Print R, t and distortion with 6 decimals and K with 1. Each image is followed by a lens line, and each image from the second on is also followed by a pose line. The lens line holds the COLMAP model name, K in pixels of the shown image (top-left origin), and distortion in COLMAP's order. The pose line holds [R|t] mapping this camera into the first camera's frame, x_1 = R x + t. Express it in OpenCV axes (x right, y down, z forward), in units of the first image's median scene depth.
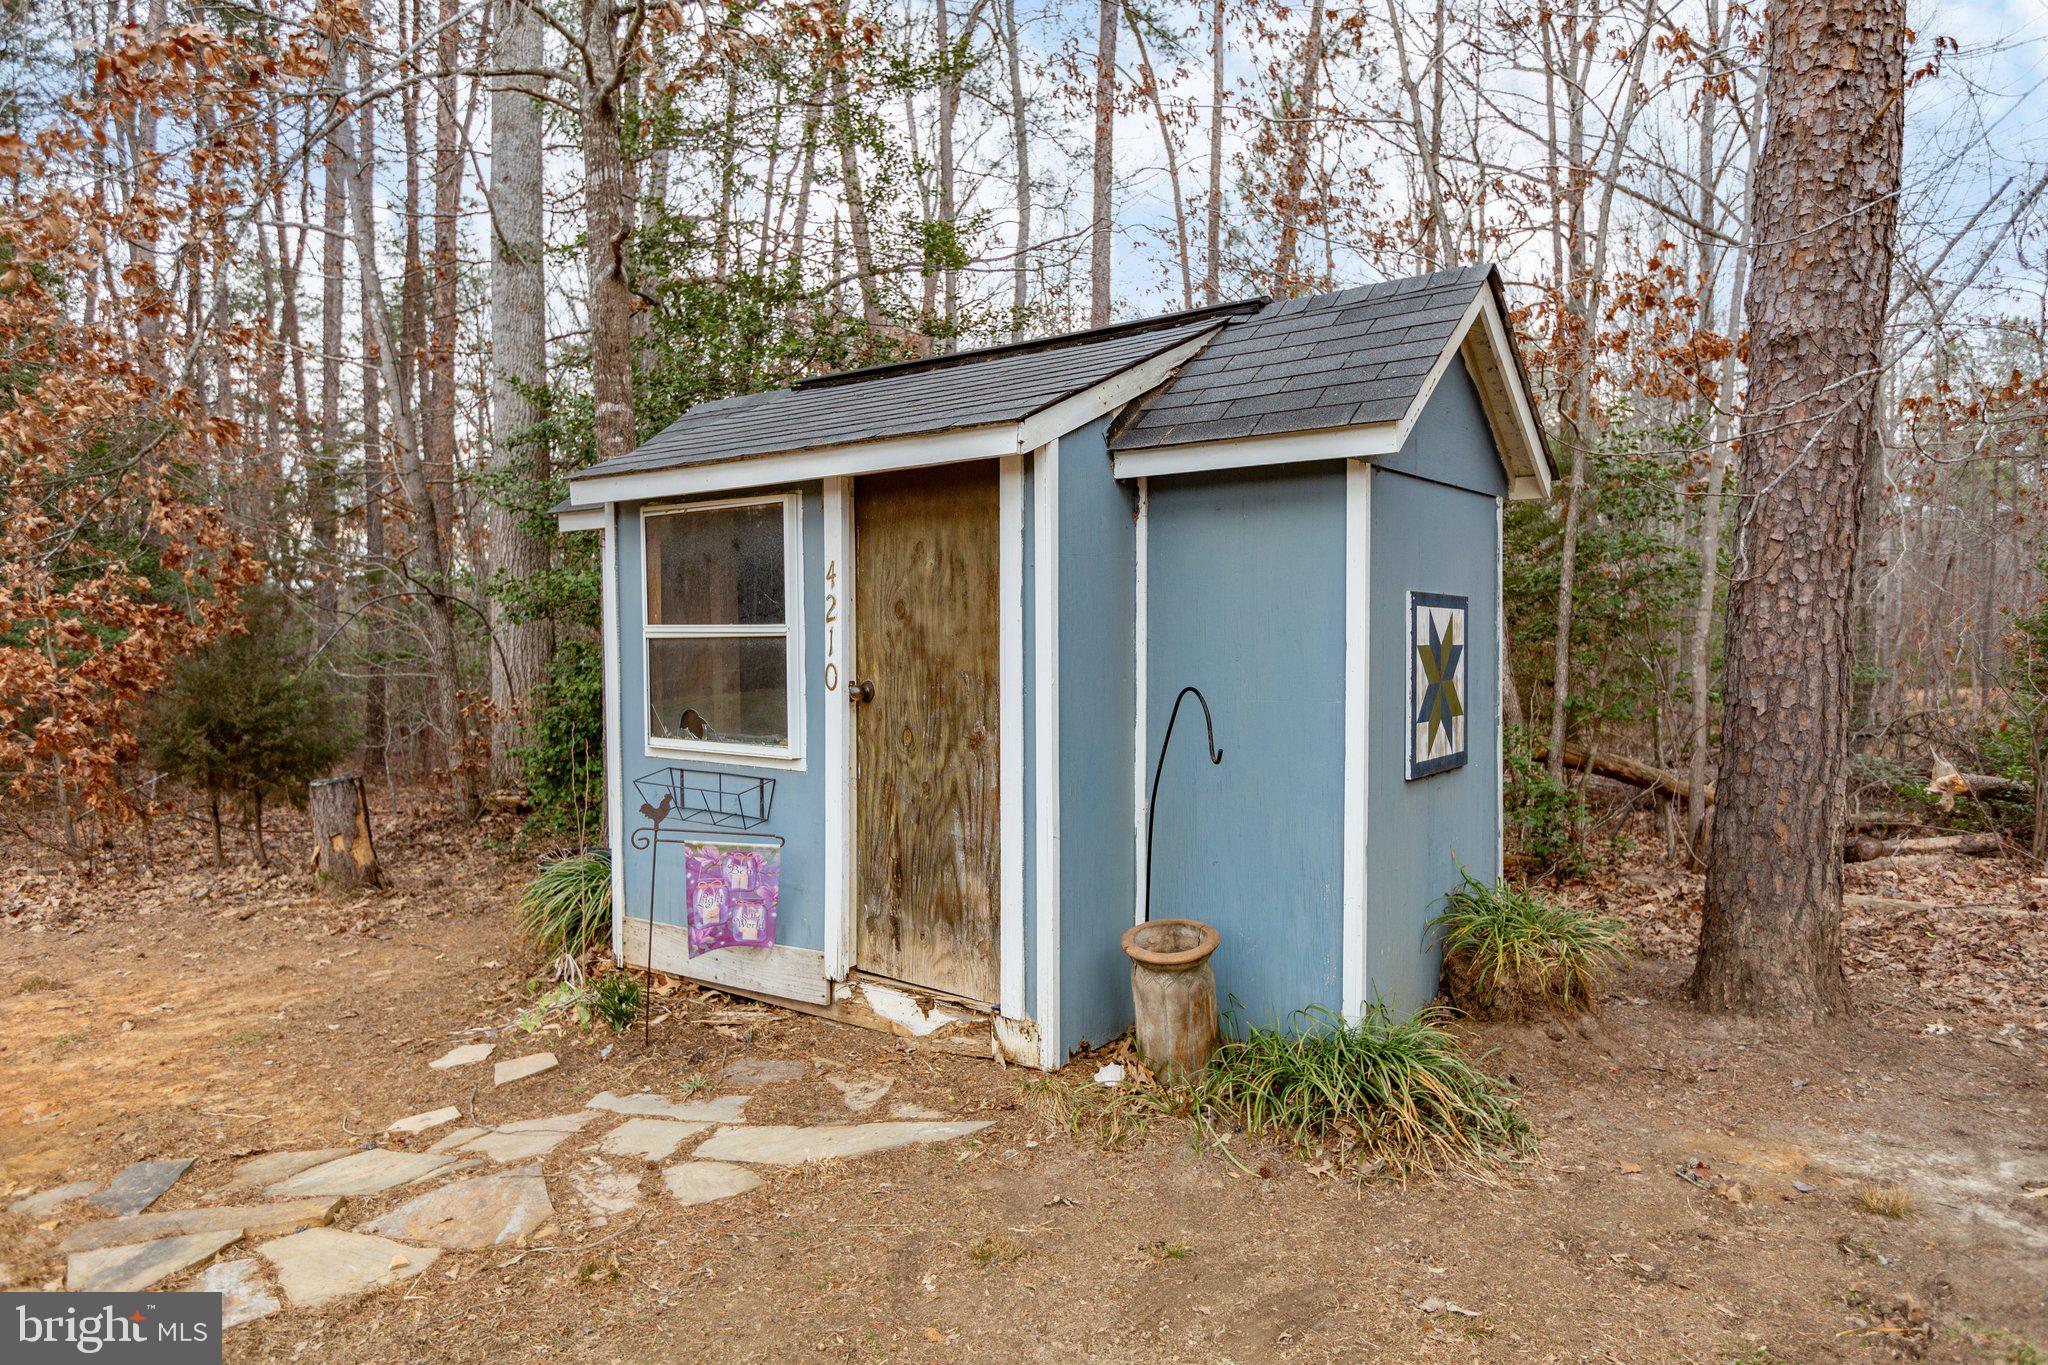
lens RADIAL K [[1292.5, 0, 1024.0], [0, 1292.5, 682.5], [0, 0, 1]] dist [0.000021, 0.000243]
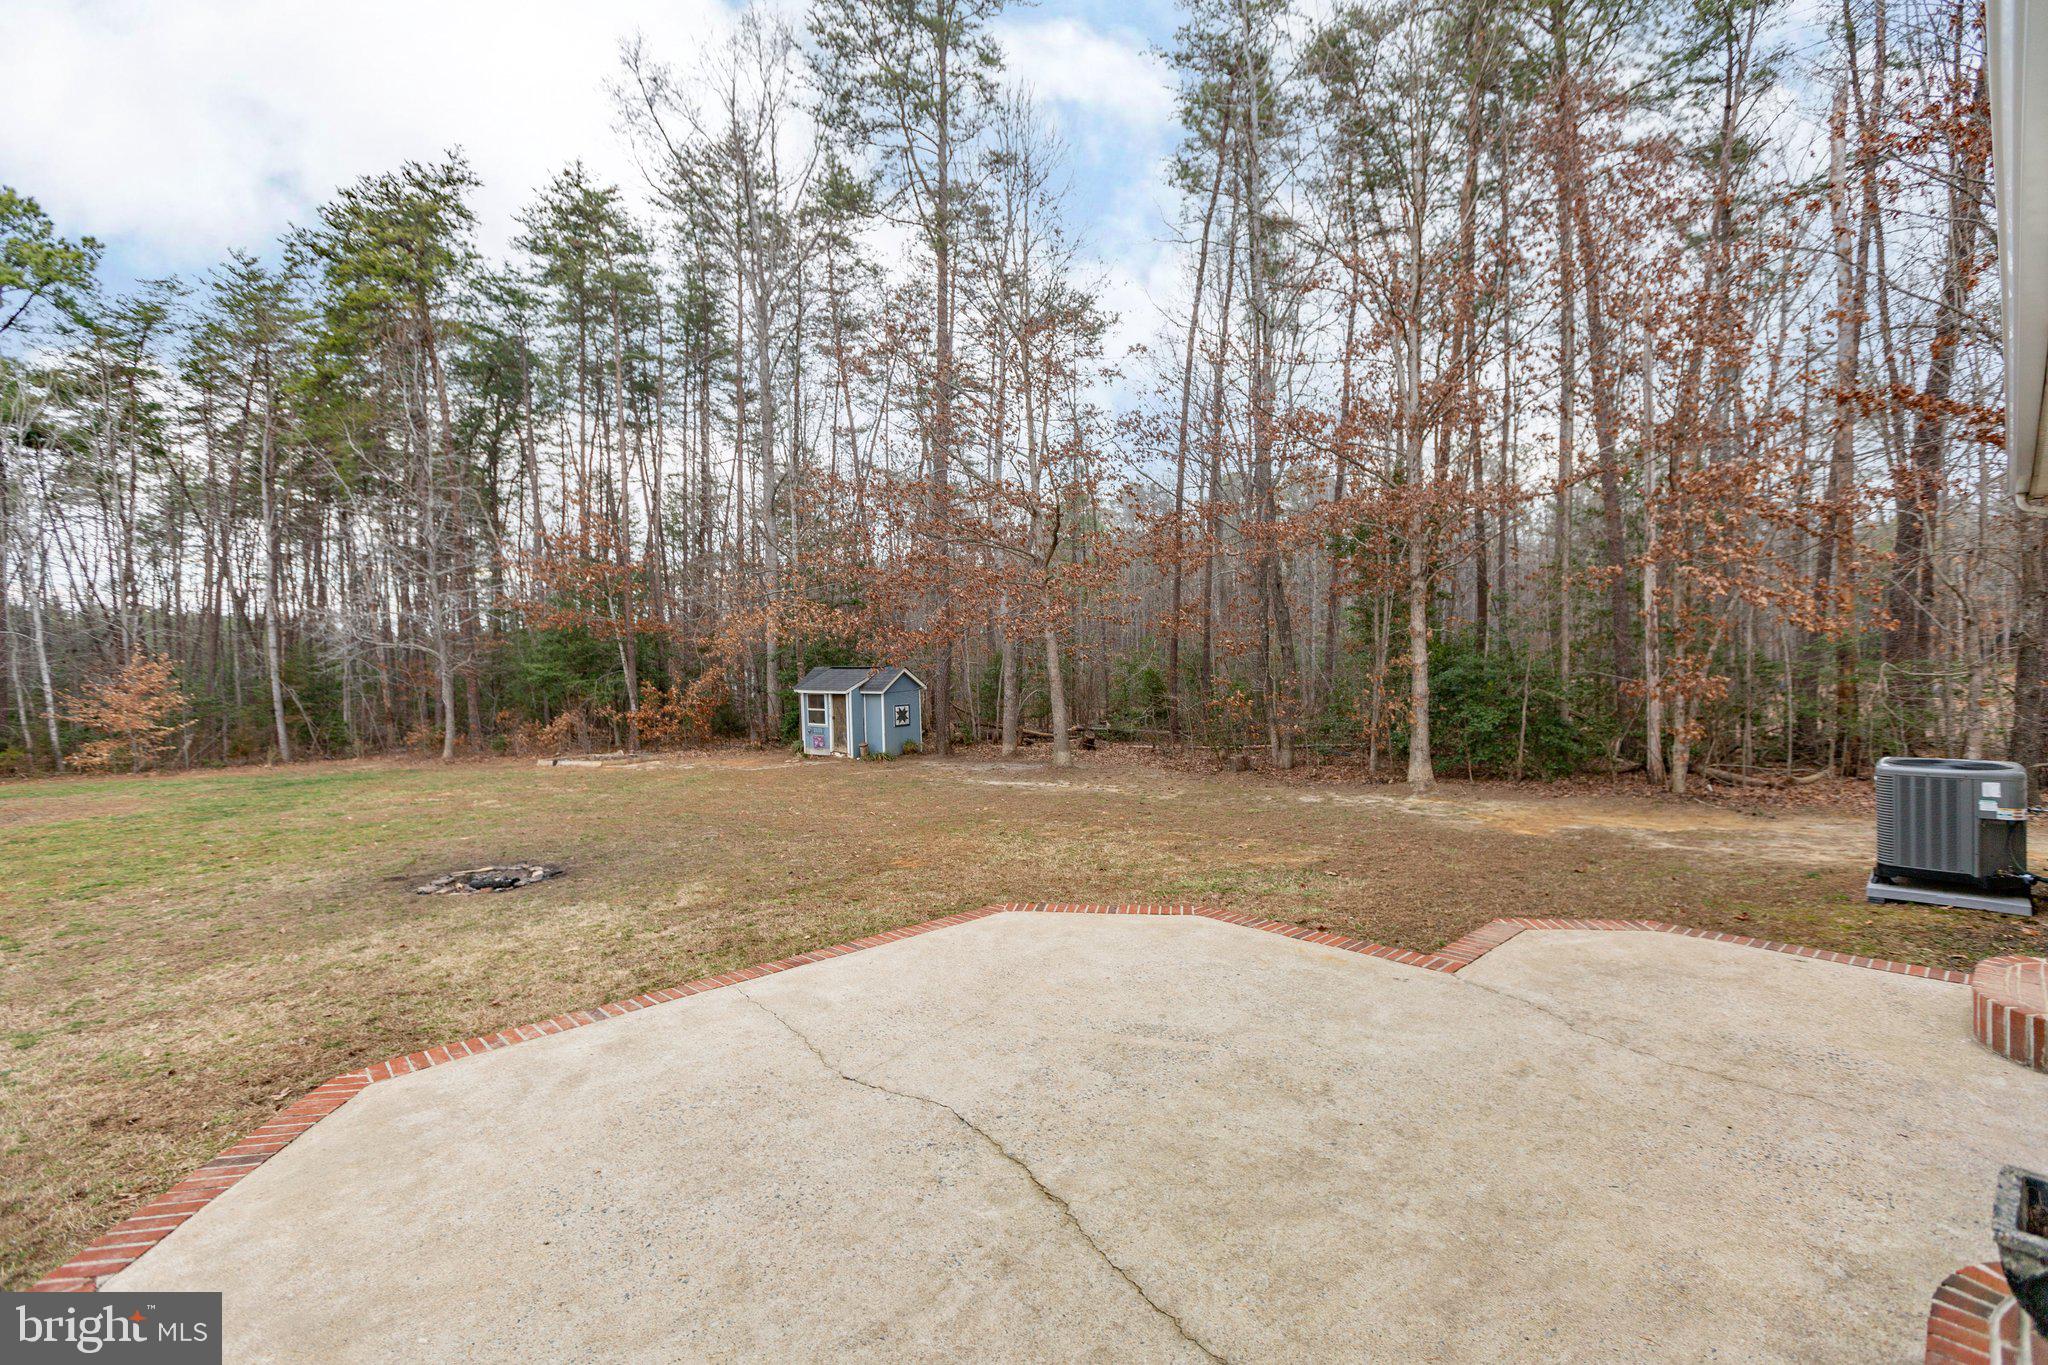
lens RADIAL K [[906.6, 0, 1024.0], [0, 906.6, 682.5], [0, 0, 1]] dist [0.001699, -0.000461]
pose [[0.999393, -0.016381, -0.030732, 1.291549], [0.016446, 0.999863, 0.001871, -0.210706], [0.030697, -0.002375, 0.999526, -4.827907]]
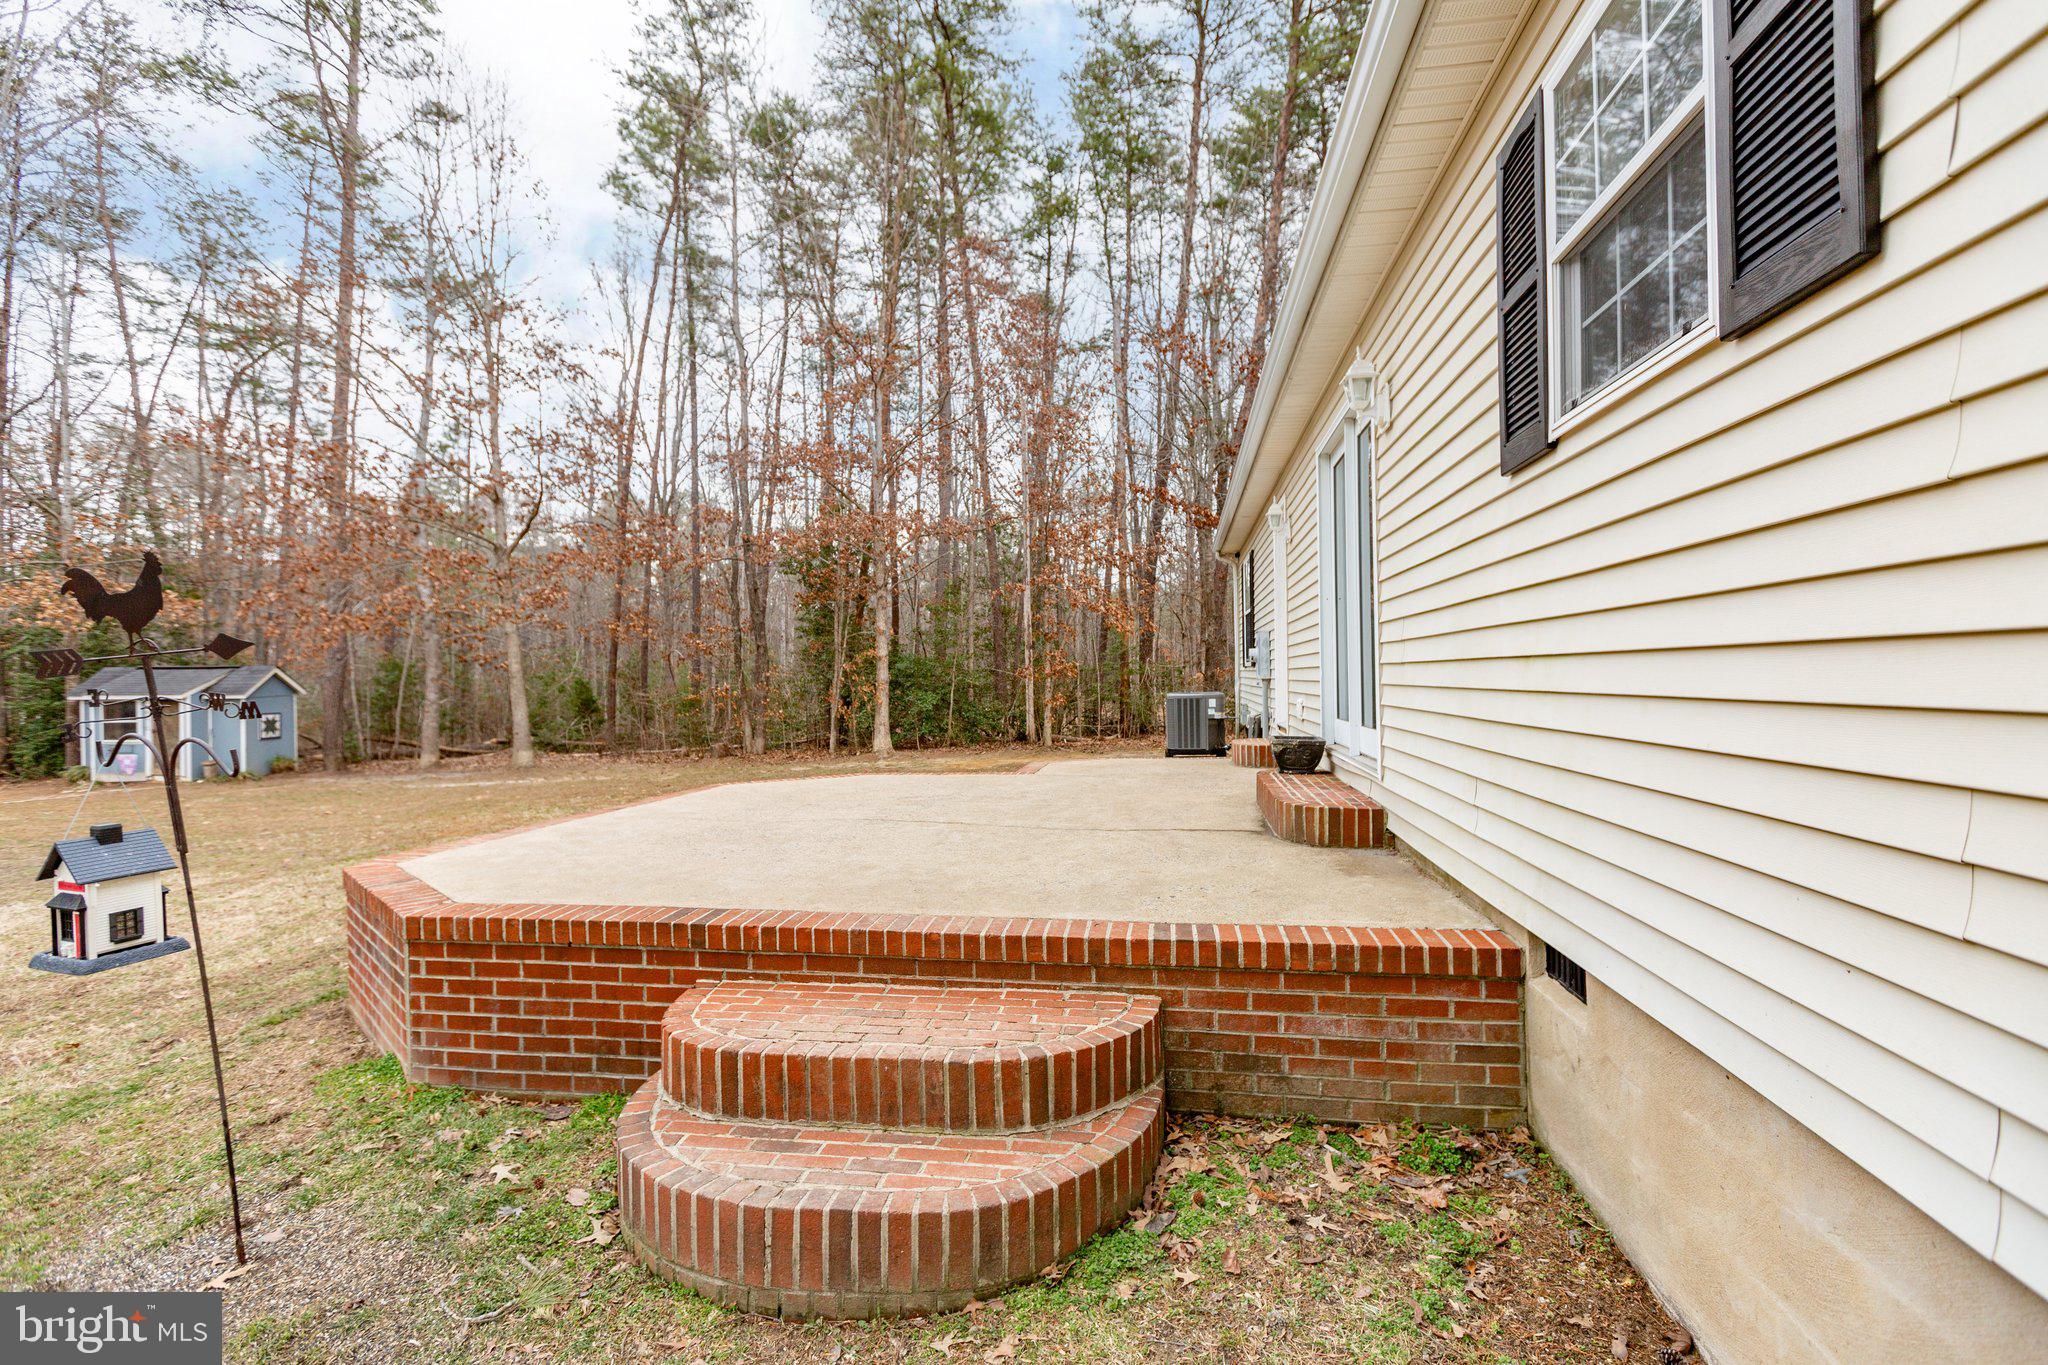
lens RADIAL K [[906.6, 0, 1024.0], [0, 906.6, 682.5], [0, 0, 1]] dist [0.001699, -0.000461]
pose [[0.806321, -0.014521, 0.591299, 0.700223], [0.026582, 0.999578, -0.011702, -0.067060], [-0.590880, 0.025154, 0.806367, -5.225237]]
